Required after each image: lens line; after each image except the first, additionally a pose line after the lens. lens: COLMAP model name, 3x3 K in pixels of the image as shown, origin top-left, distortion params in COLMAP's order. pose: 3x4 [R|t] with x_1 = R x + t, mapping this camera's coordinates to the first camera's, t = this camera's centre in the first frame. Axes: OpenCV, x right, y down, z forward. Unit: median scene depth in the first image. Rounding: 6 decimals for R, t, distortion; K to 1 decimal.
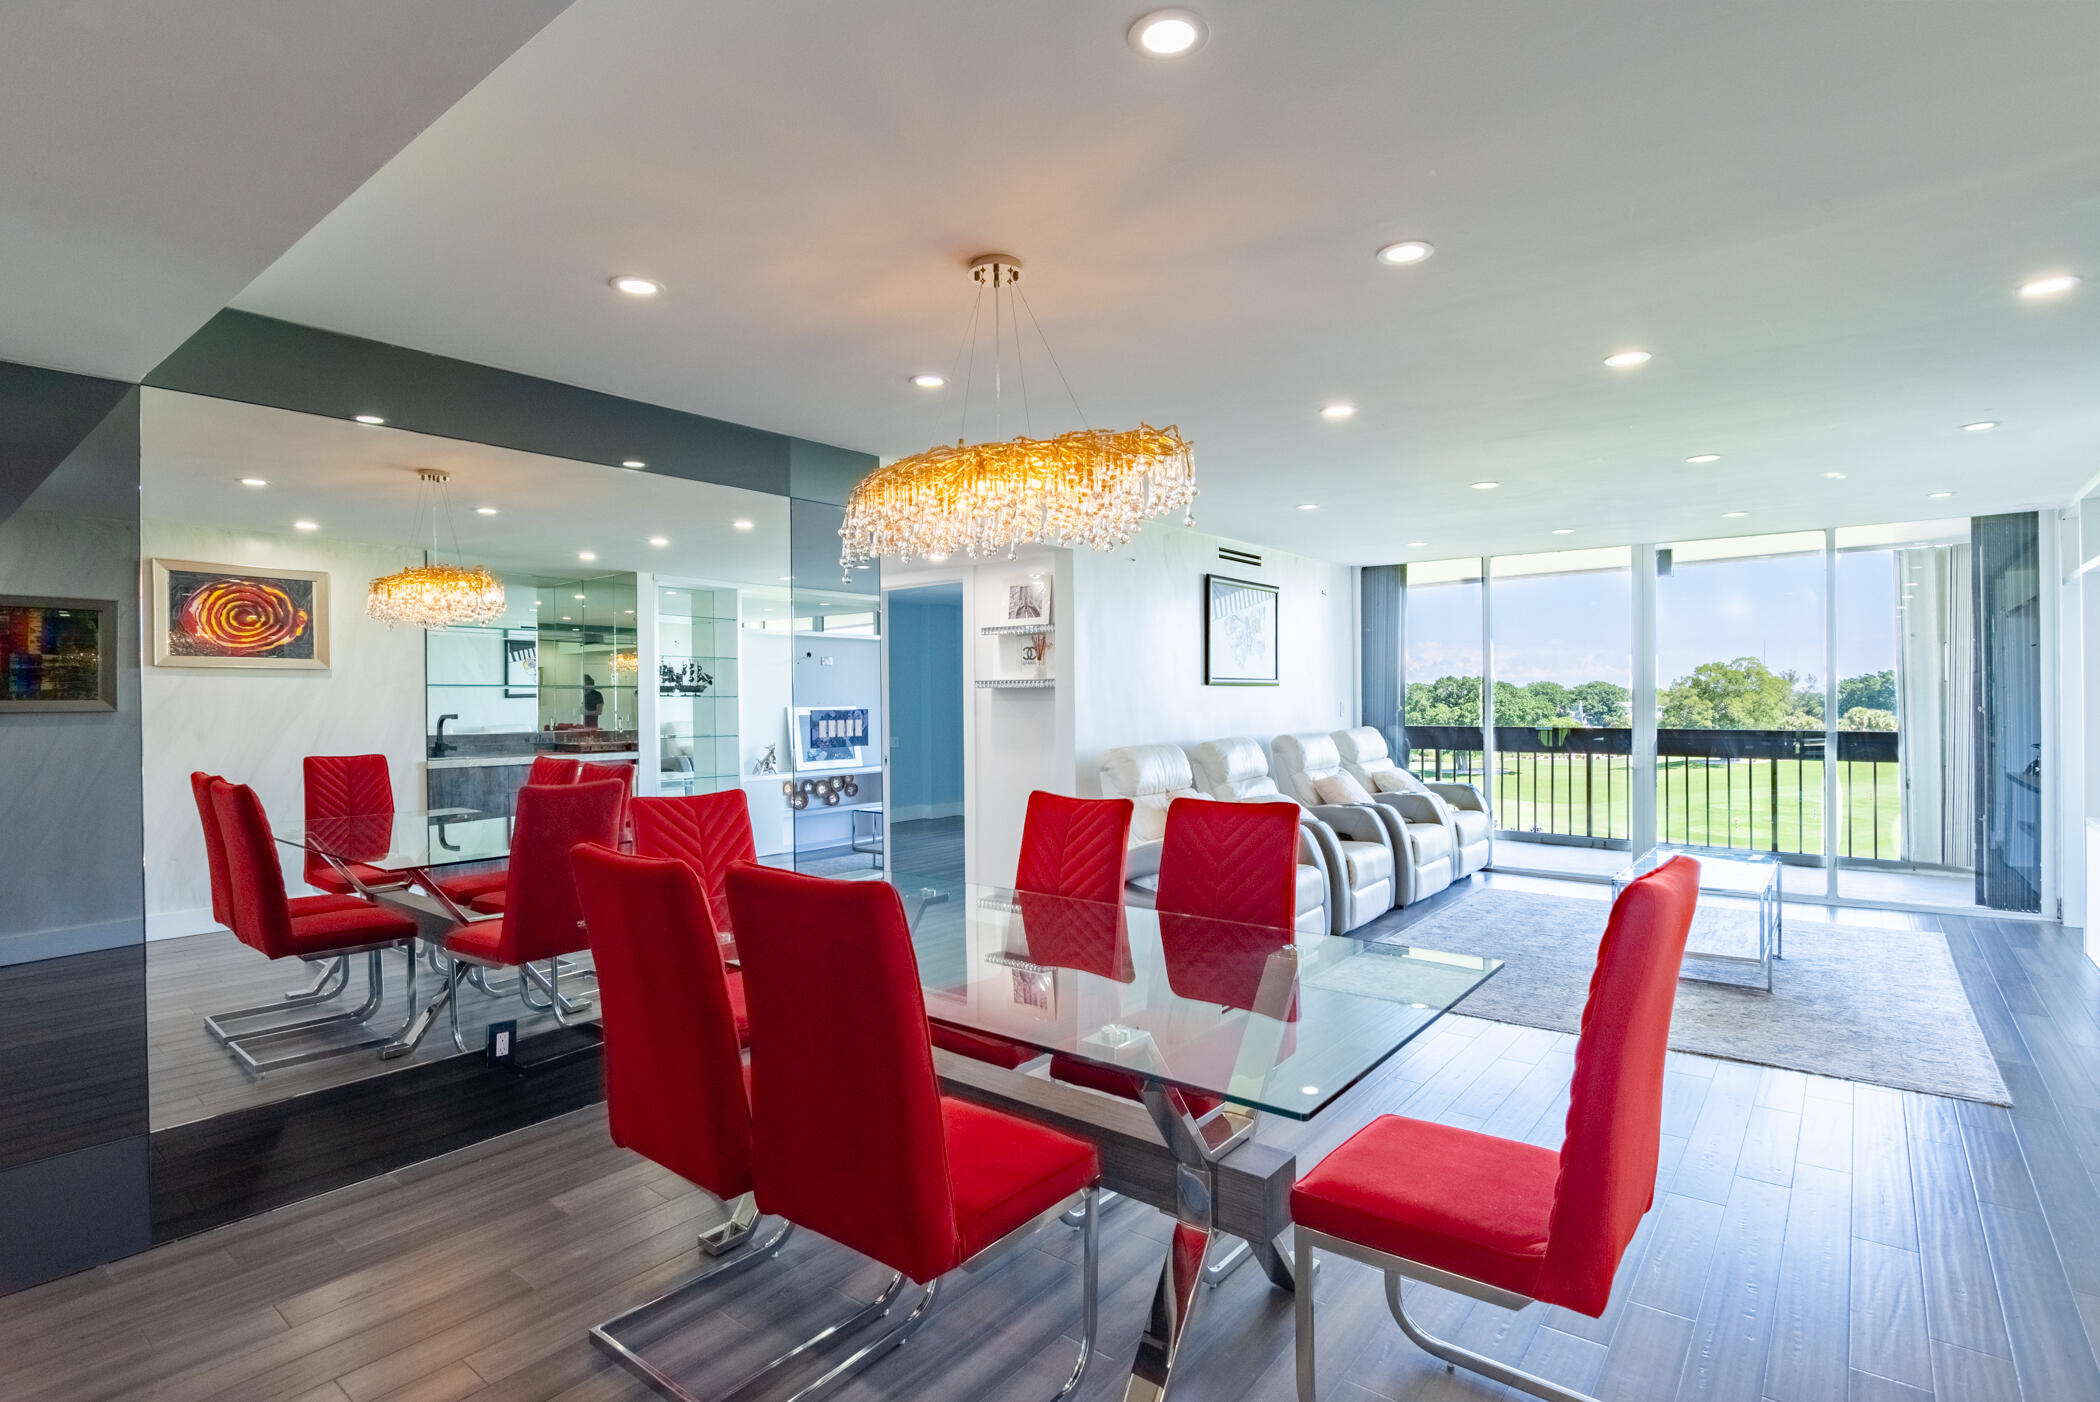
lens RADIAL K [[1085.3, 0, 1001.2], [0, 1085.3, 727.7], [0, 0, 1]] dist [-0.015490, -0.000820]
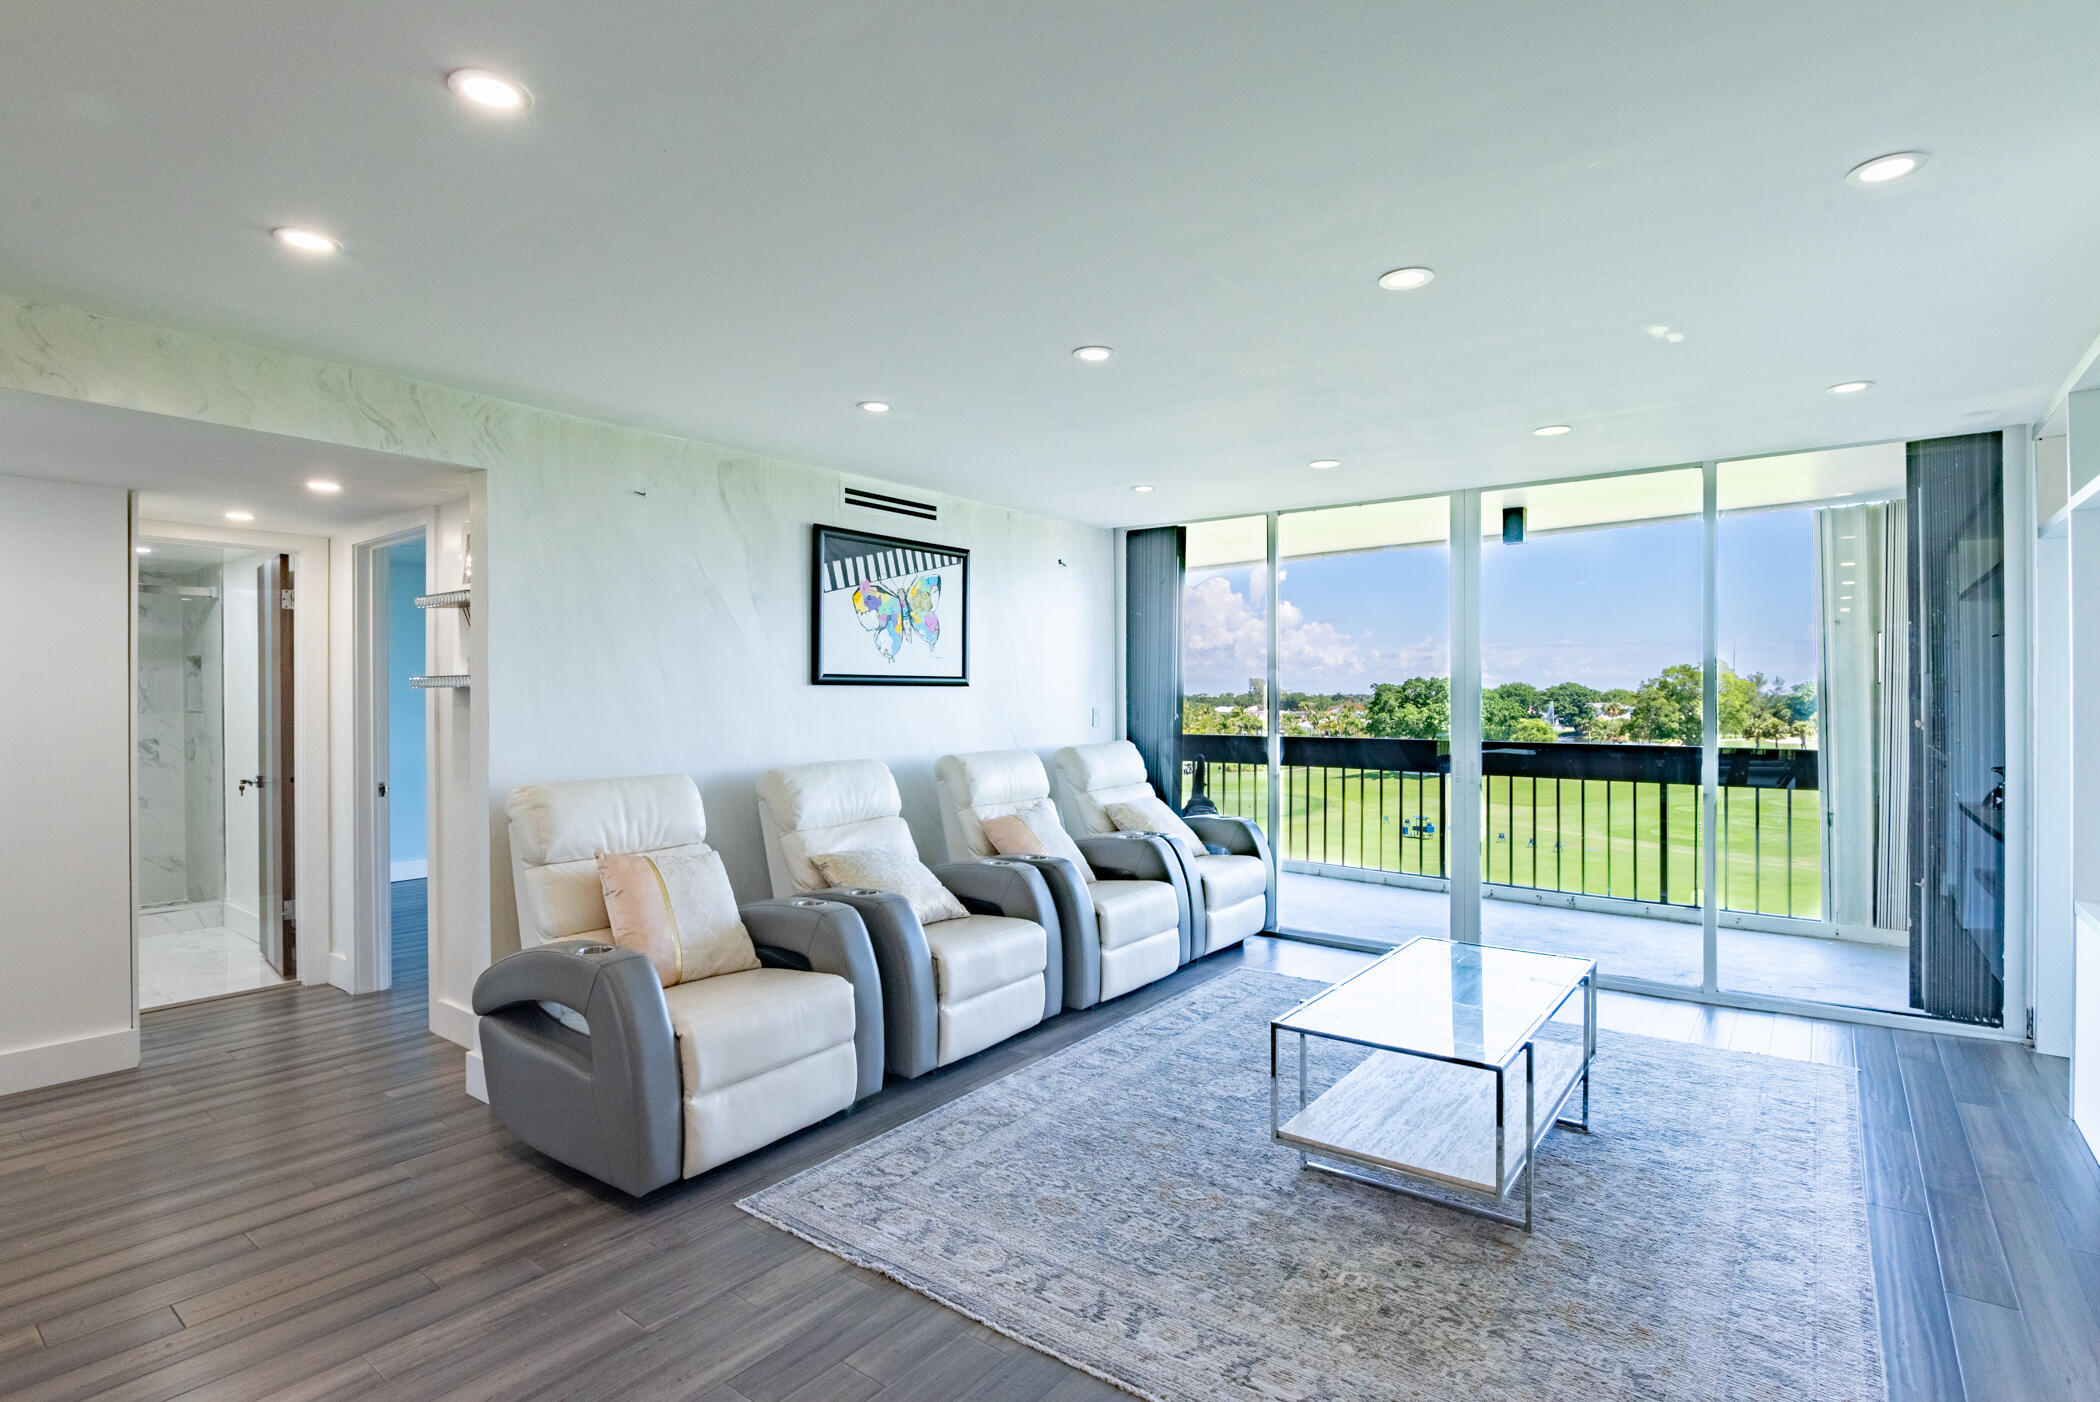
lens RADIAL K [[1026.5, 0, 1049.0], [0, 1026.5, 724.6], [0, 0, 1]] dist [-0.020415, -0.000782]
pose [[0.999880, 0.003336, 0.015133, 0.298969], [-0.003334, 0.999994, -0.000170, -0.012642], [-0.015134, 0.000120, 0.999885, 0.310092]]
